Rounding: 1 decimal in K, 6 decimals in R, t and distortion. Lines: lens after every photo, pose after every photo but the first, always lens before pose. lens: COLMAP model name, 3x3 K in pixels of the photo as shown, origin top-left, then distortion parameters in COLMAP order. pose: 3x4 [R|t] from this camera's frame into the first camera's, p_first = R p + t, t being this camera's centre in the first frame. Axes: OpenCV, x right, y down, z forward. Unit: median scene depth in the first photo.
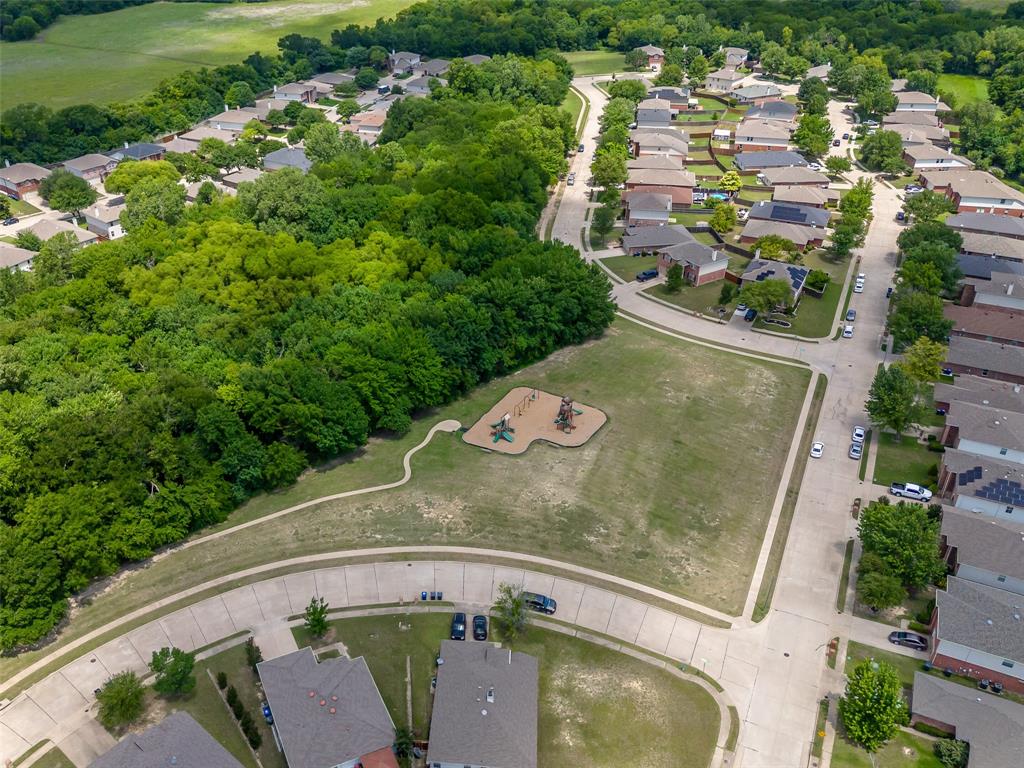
lens RADIAL K [[795.4, 0, 512.0], [0, 795.4, 384.0], [0, 0, 1]] dist [0.002319, 0.001100]
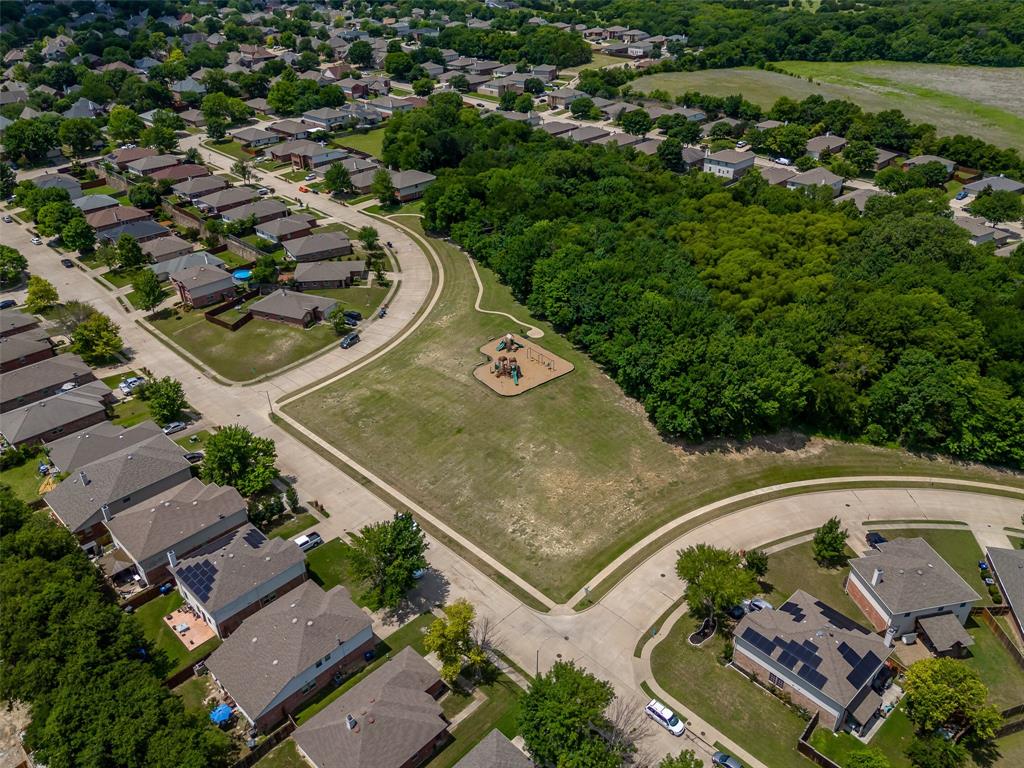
lens RADIAL K [[795.4, 0, 512.0], [0, 795.4, 384.0], [0, 0, 1]] dist [0.002319, 0.001100]
pose [[-0.302932, 0.493410, -0.815339, 1.279899], [-0.527740, 0.625536, 0.574626, -0.770311], [0.793551, 0.604360, 0.070897, 1.171726]]
